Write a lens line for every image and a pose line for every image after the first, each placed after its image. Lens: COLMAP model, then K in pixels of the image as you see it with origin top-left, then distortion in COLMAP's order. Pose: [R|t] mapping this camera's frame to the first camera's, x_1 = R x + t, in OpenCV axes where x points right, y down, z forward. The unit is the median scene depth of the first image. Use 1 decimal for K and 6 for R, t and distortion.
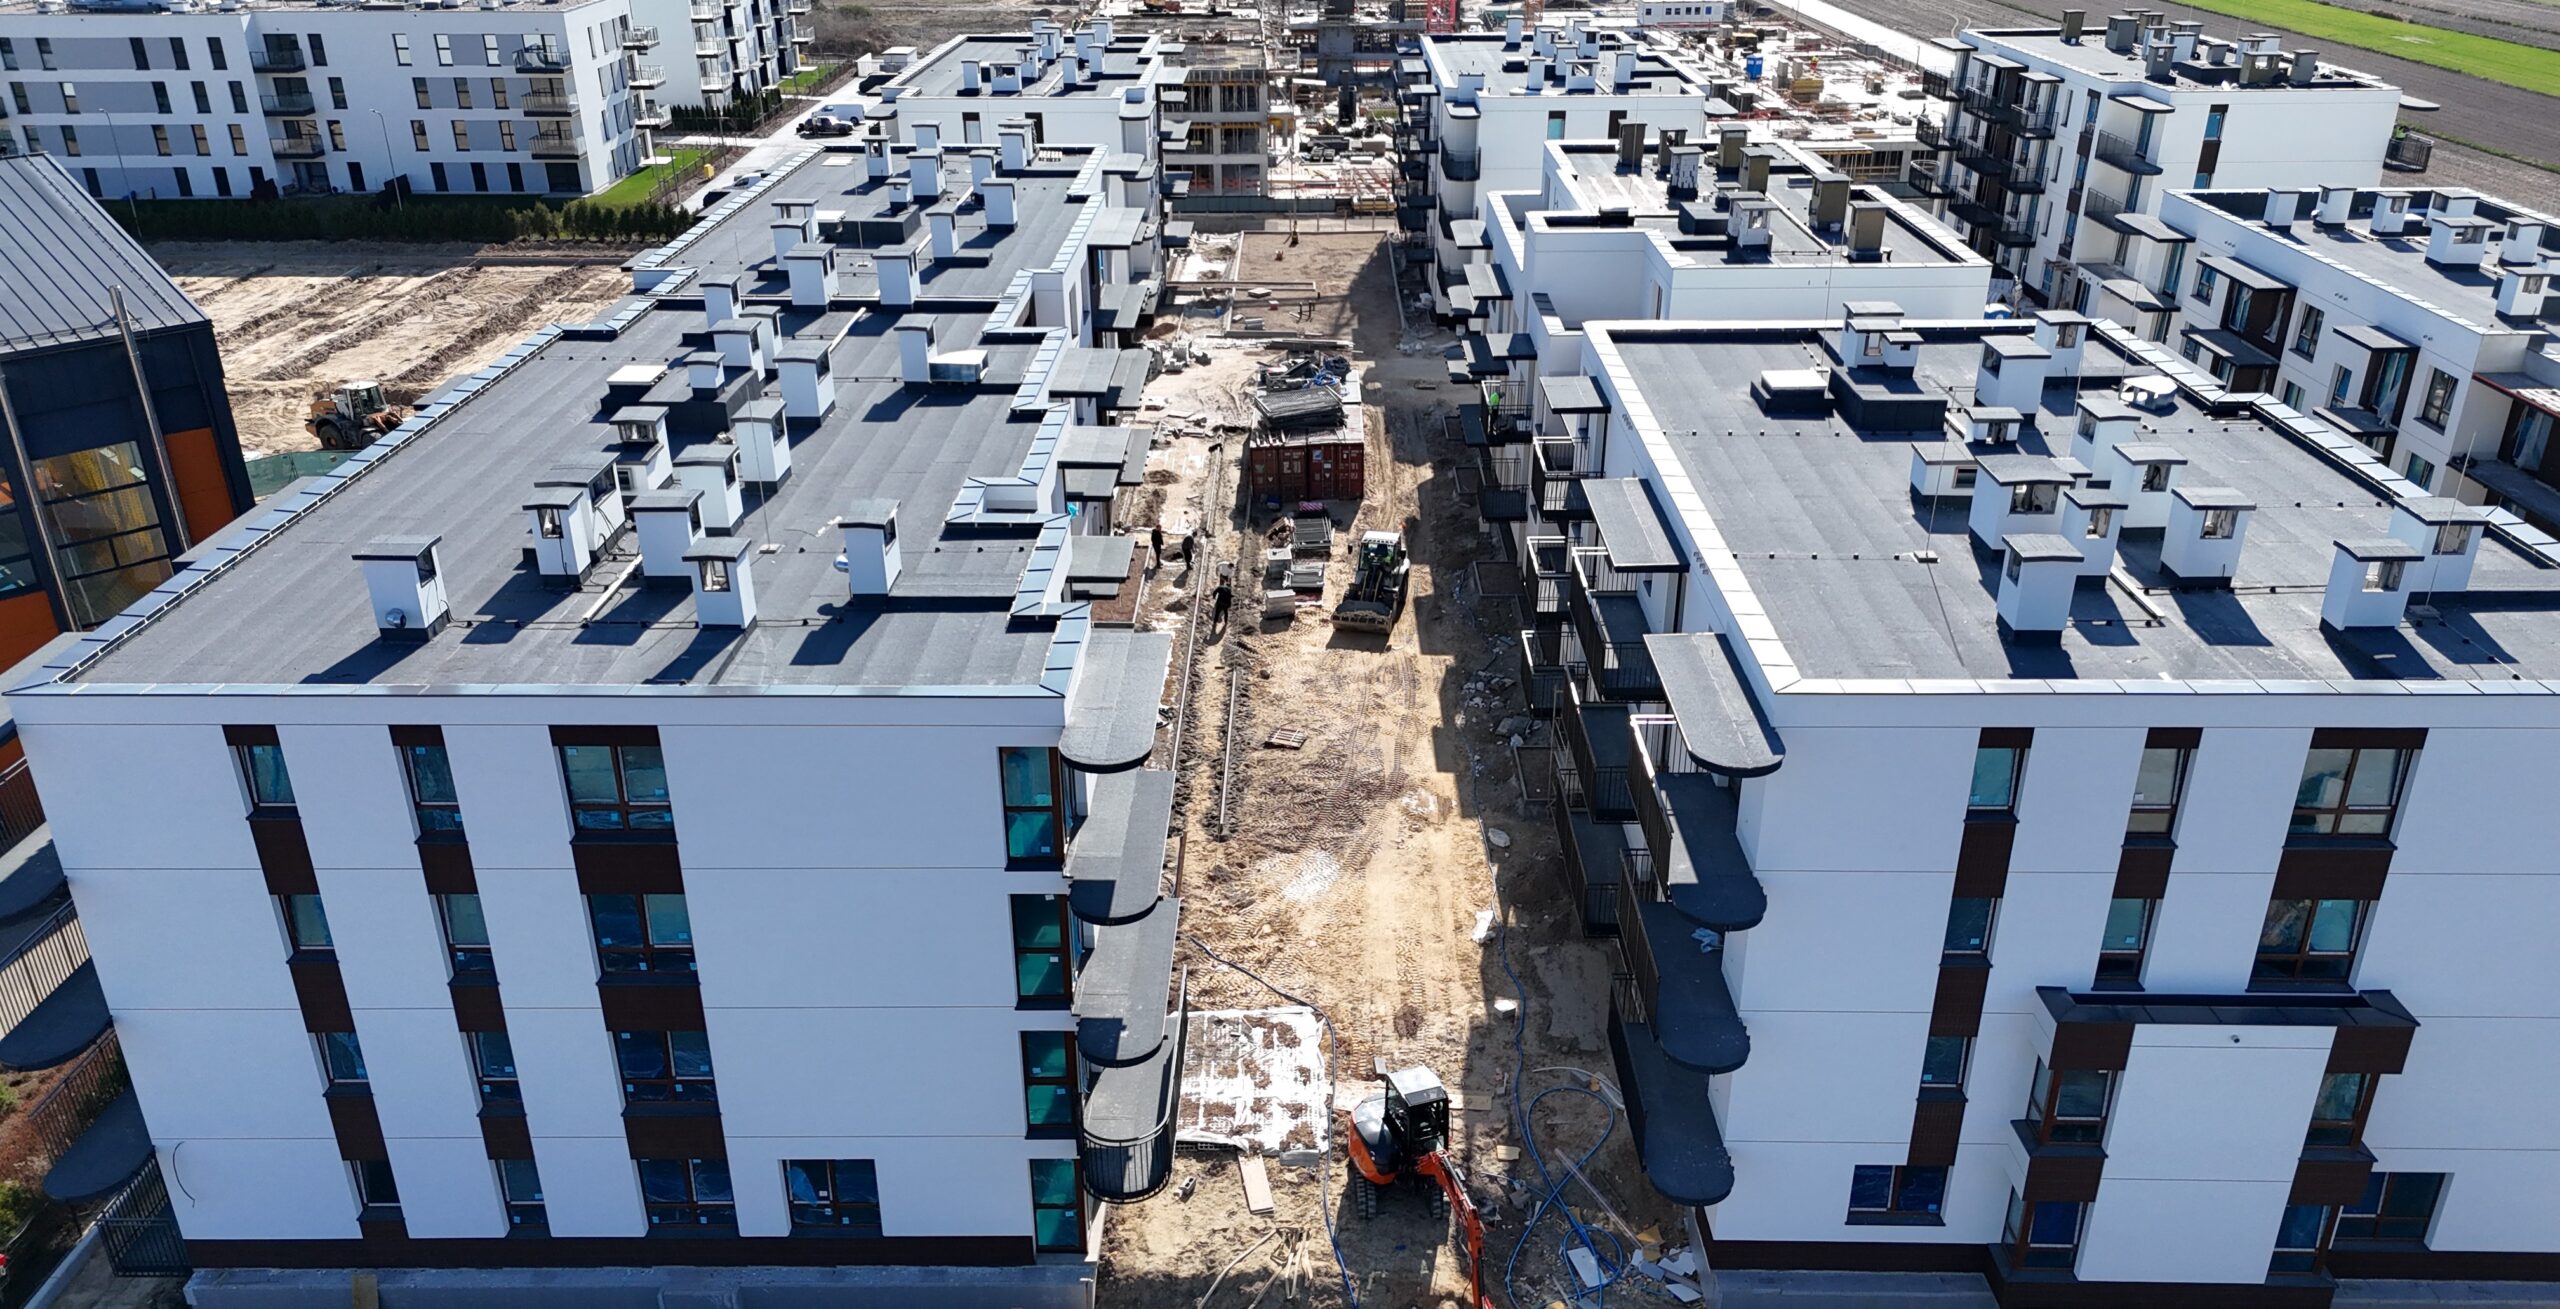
lens RADIAL K [[1749.6, 0, 1280.0], [0, 1749.6, 654.5], [0, 0, 1]] dist [0.008721, -0.008166]
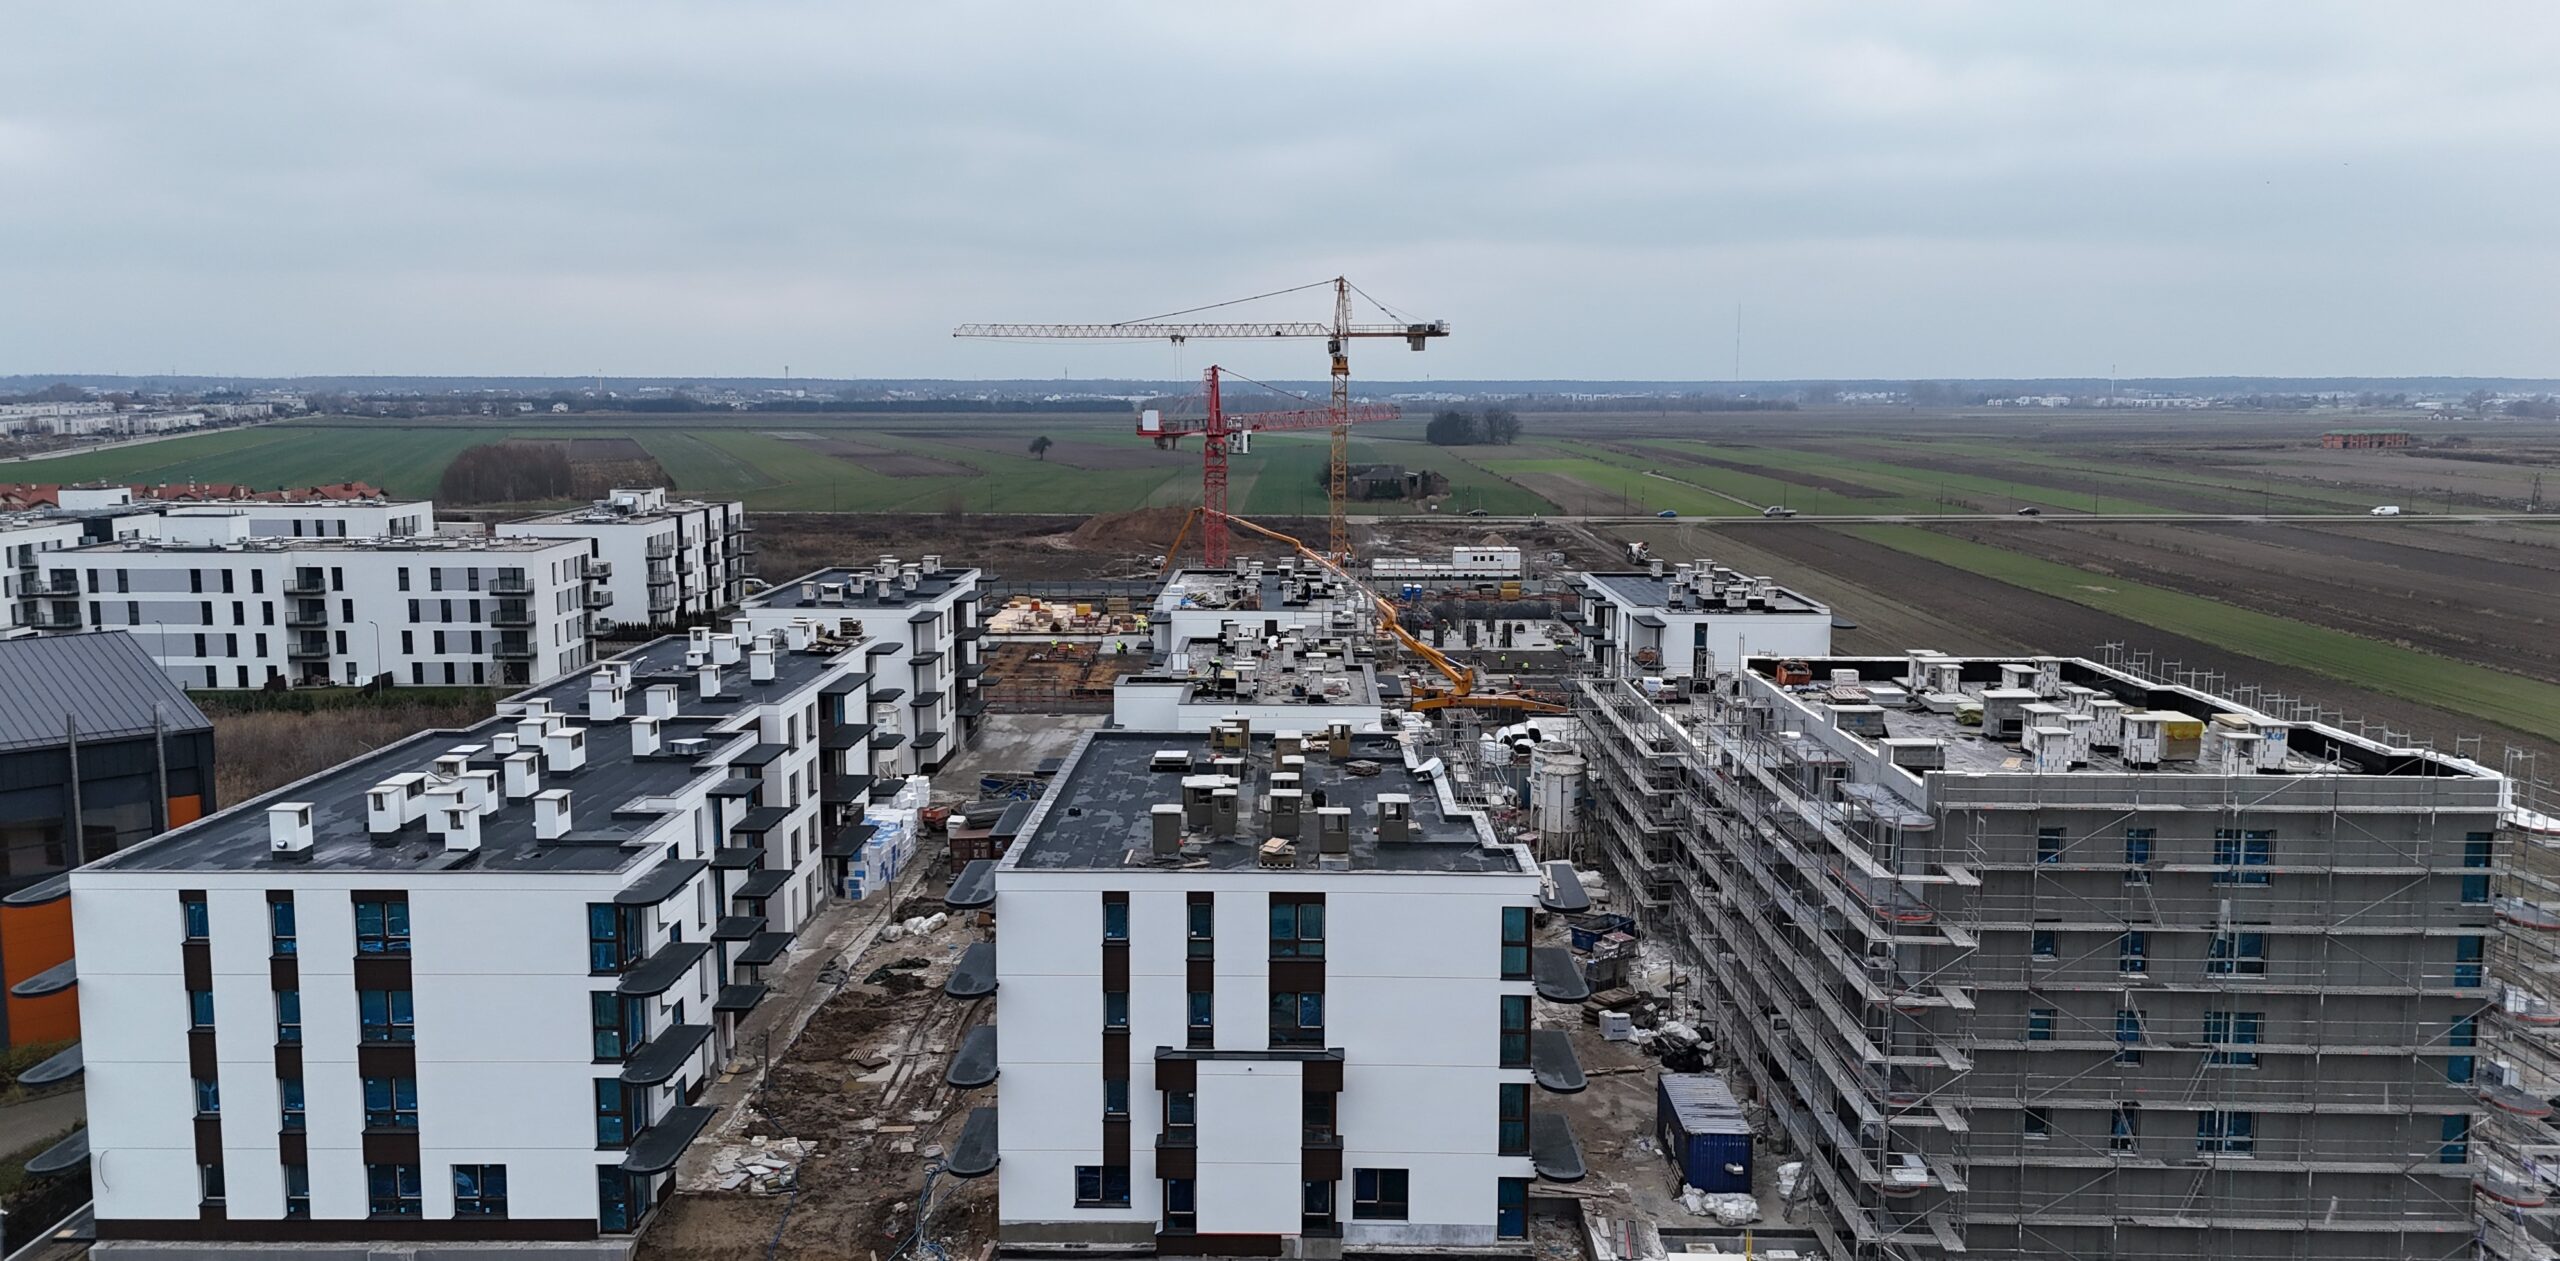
lens RADIAL K [[1738.0, 0, 1280.0], [0, 1738.0, 630.5], [0, 0, 1]] dist [0.075710, -0.082371]
pose [[0.999993, 0.003799, -0.000056, 0.145708], [-0.003634, 0.951935, -0.306278, 0.086953], [-0.001111, 0.306276, 0.951942, -0.225279]]
